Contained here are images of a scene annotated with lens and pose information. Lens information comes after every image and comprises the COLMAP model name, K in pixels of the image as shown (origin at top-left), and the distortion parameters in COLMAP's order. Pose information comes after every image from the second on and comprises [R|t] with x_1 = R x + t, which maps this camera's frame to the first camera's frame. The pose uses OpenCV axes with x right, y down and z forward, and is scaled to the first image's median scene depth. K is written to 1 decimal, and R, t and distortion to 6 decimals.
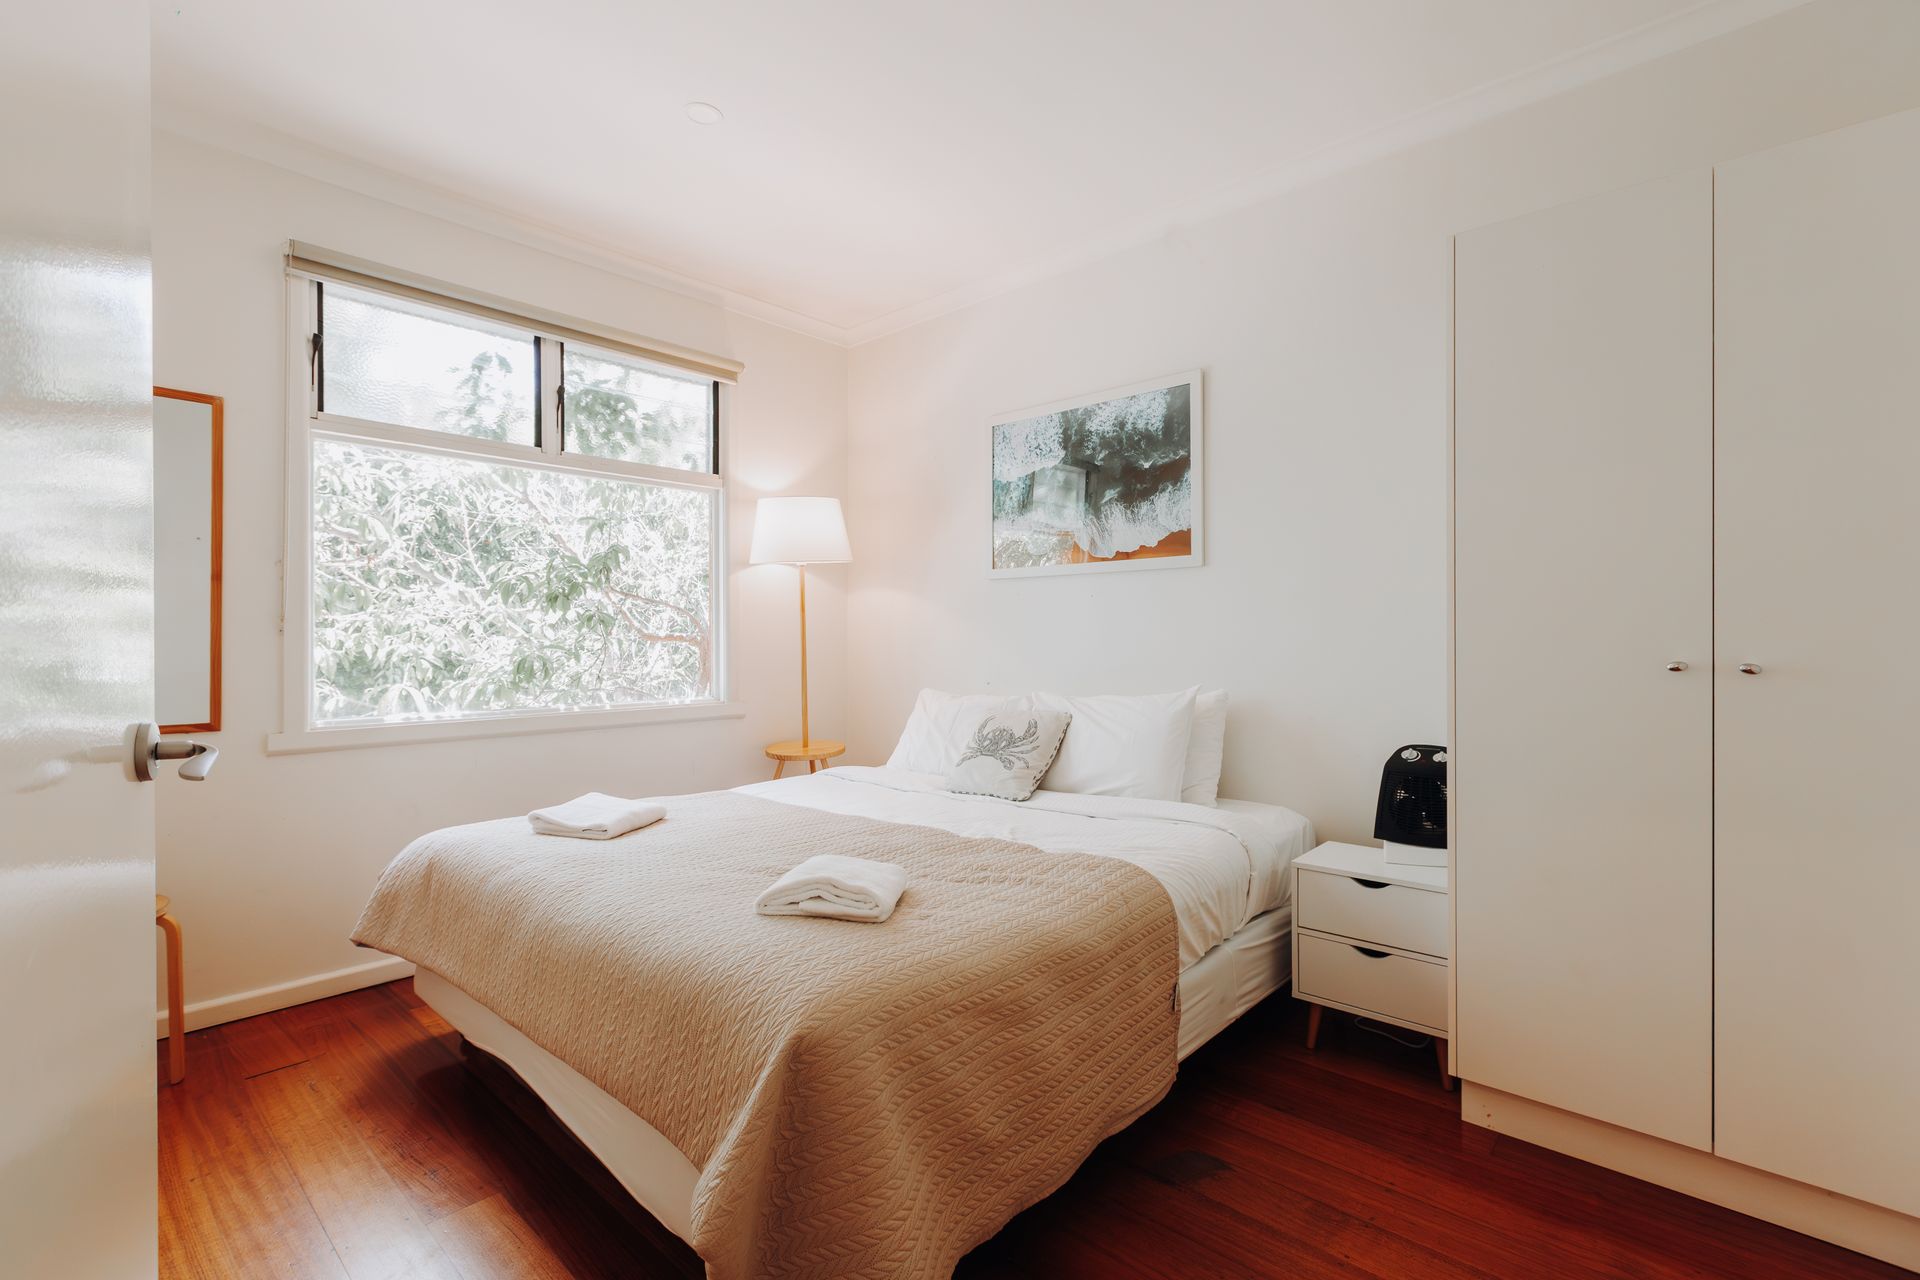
lens RADIAL K [[880.5, 0, 1004.3], [0, 880.5, 647.5], [0, 0, 1]] dist [0.001158, 0.000141]
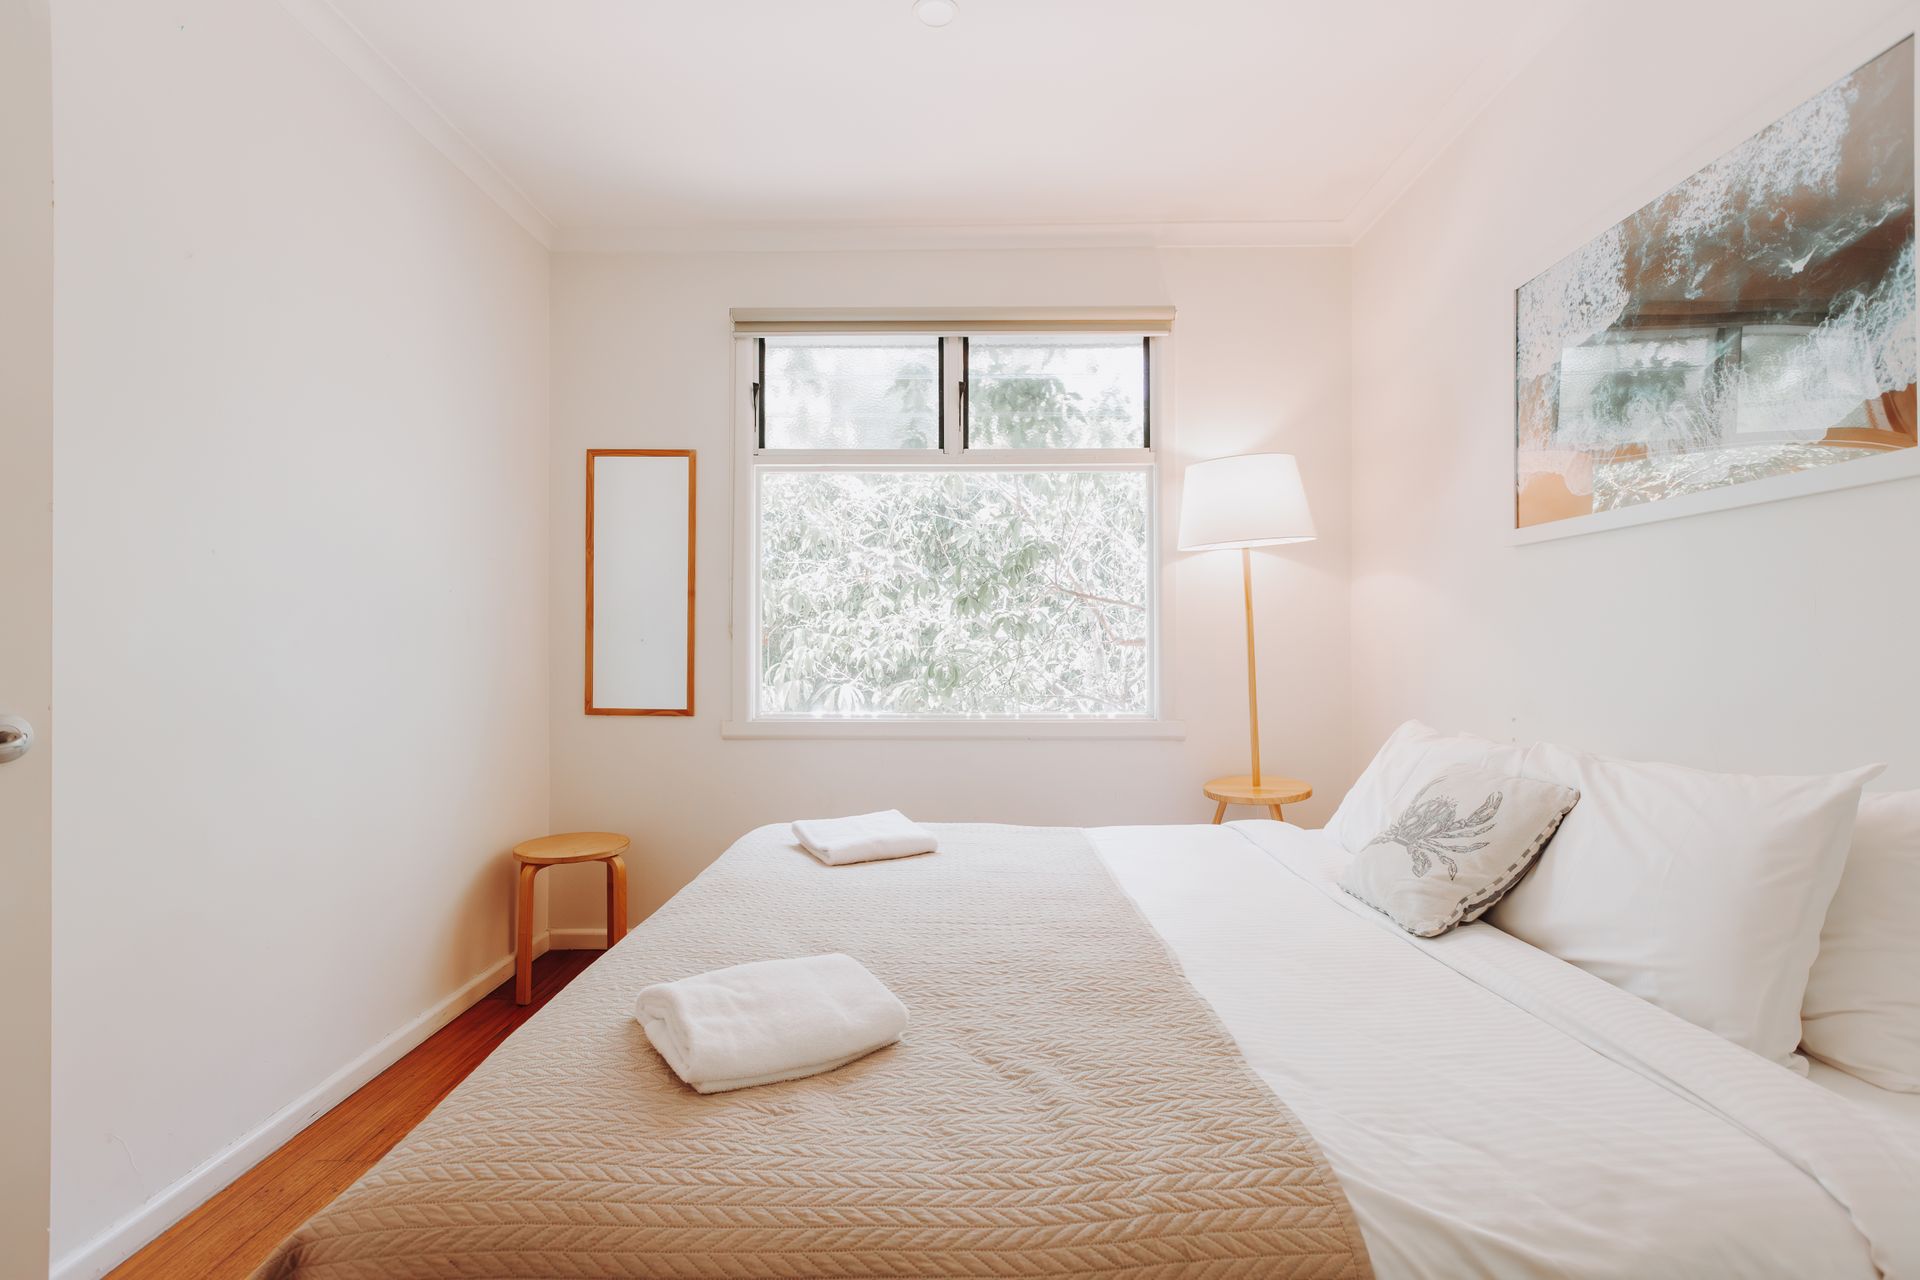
lens RADIAL K [[880.5, 0, 957.9], [0, 880.5, 641.8], [0, 0, 1]] dist [0.001158, 0.000141]
pose [[0.633614, 0.002026, -0.773646, 0.236490], [-0.009944, 0.999935, -0.005525, -0.006045], [0.773585, 0.011194, 0.633594, 0.373714]]
